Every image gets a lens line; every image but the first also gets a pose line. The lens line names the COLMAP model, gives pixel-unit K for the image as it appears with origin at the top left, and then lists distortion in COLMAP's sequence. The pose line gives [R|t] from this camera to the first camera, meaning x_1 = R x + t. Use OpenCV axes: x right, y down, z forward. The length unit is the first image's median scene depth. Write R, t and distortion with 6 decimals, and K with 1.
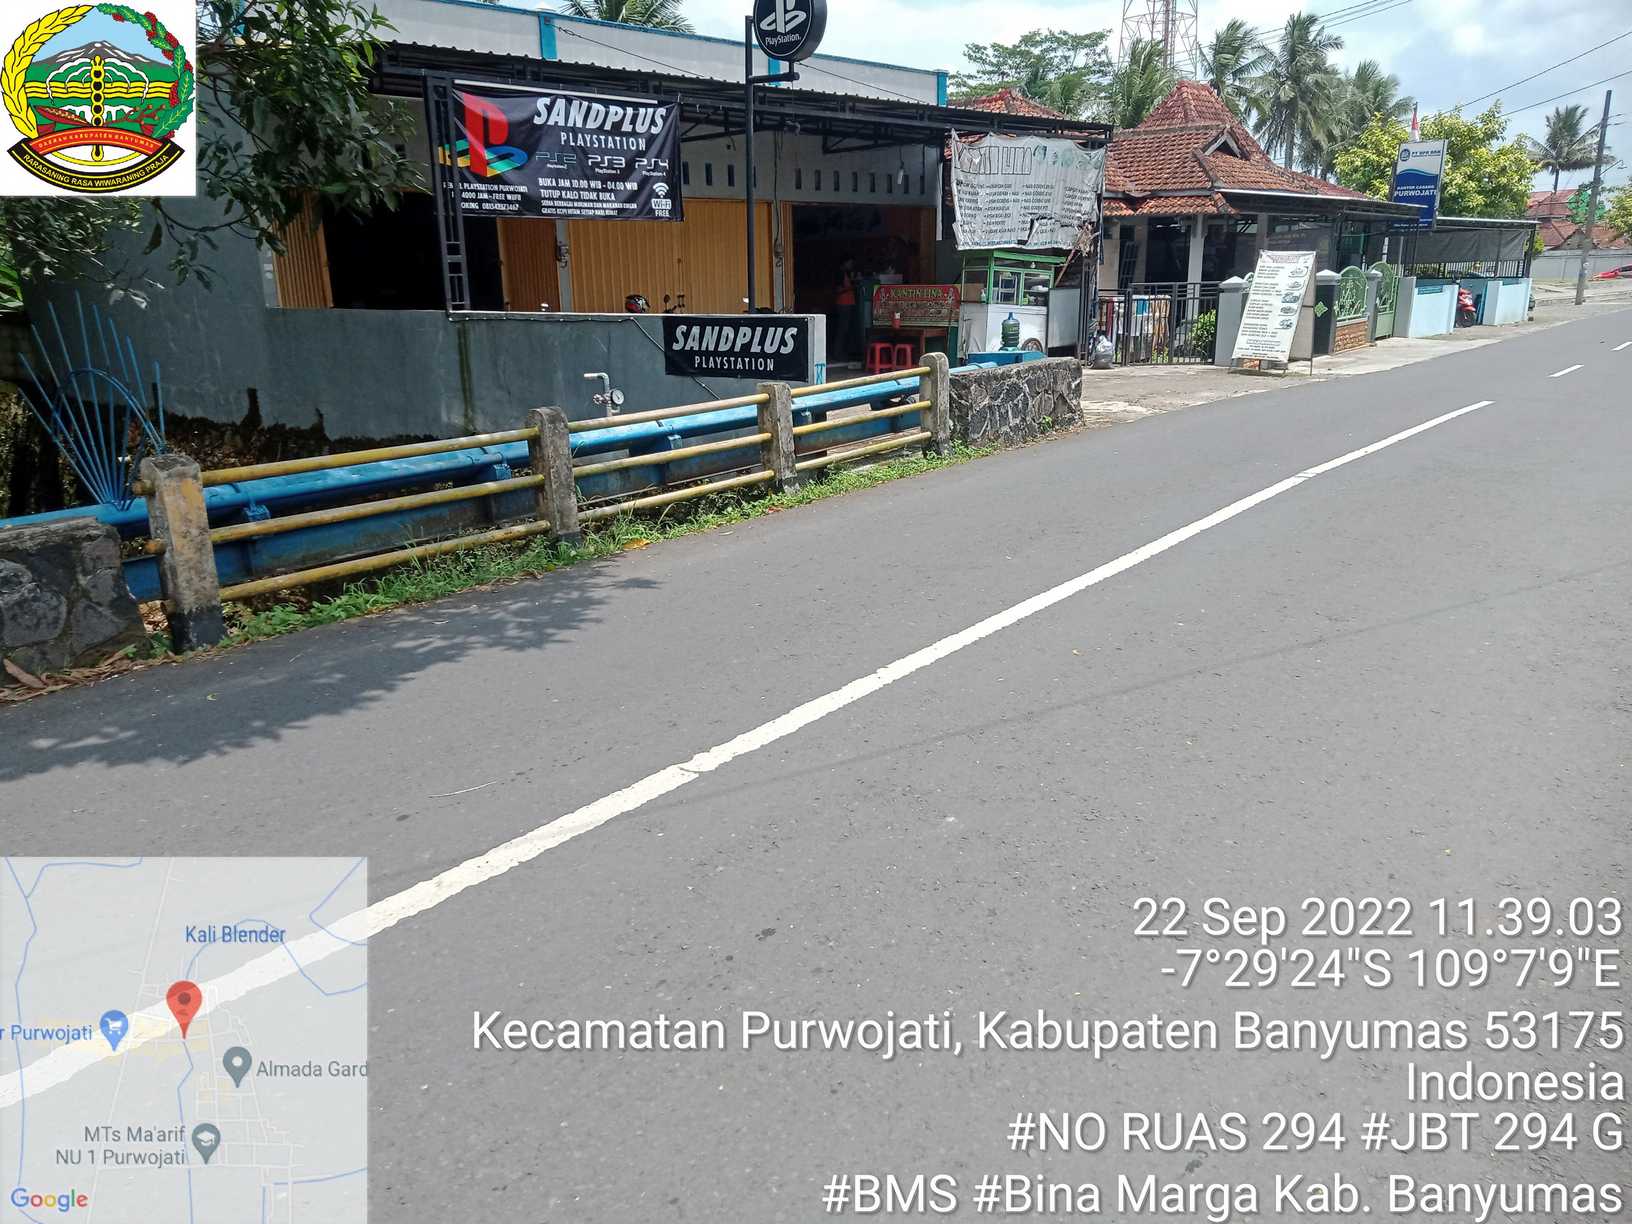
lens RADIAL K [[1155.6, 0, 815.6], [0, 1155.6, 641.9], [0, 0, 1]] dist [0.007492, -0.001427]
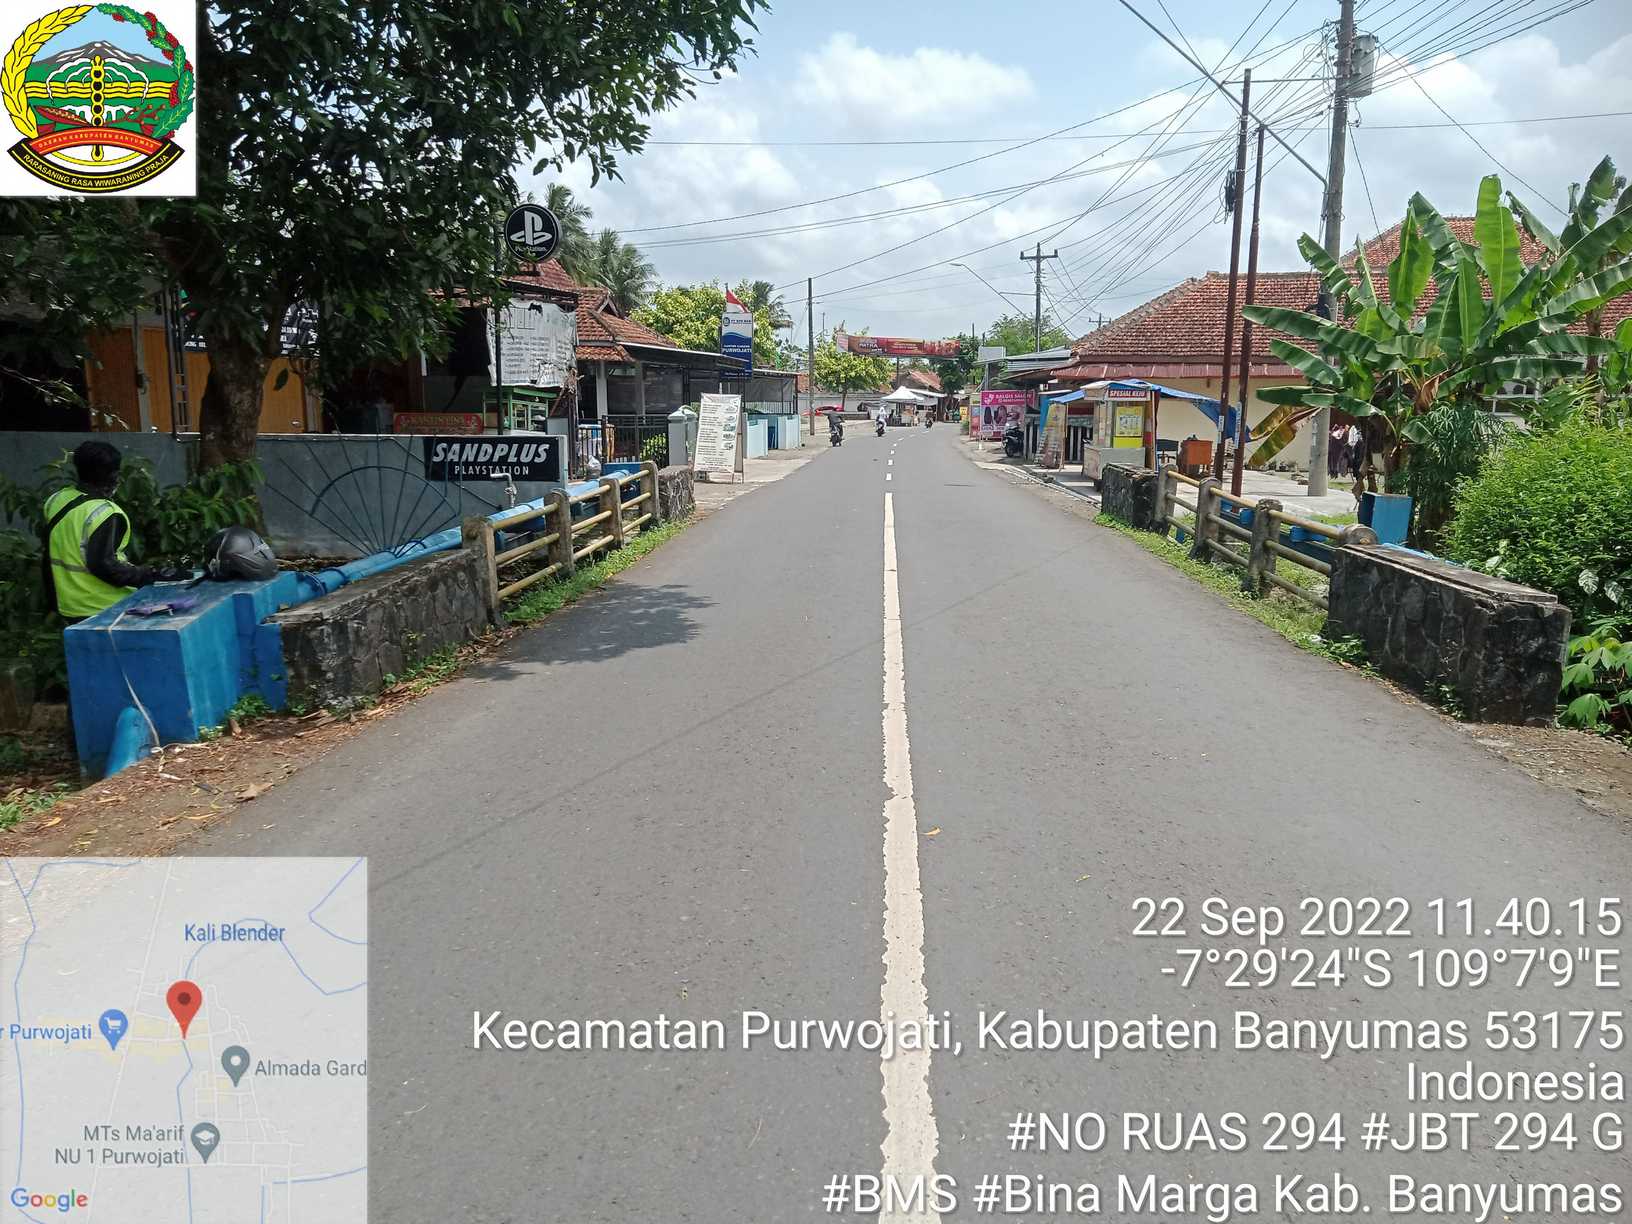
lens RADIAL K [[1179.9, 0, 816.0], [0, 1179.9, 612.0], [0, 0, 1]] dist [0.015924, -0.027571]
pose [[0.826727, -0.078529, 0.557095, -0.527456], [0.152107, 0.984533, -0.086944, 0.093971], [-0.541651, 0.156617, 0.825885, -0.298757]]
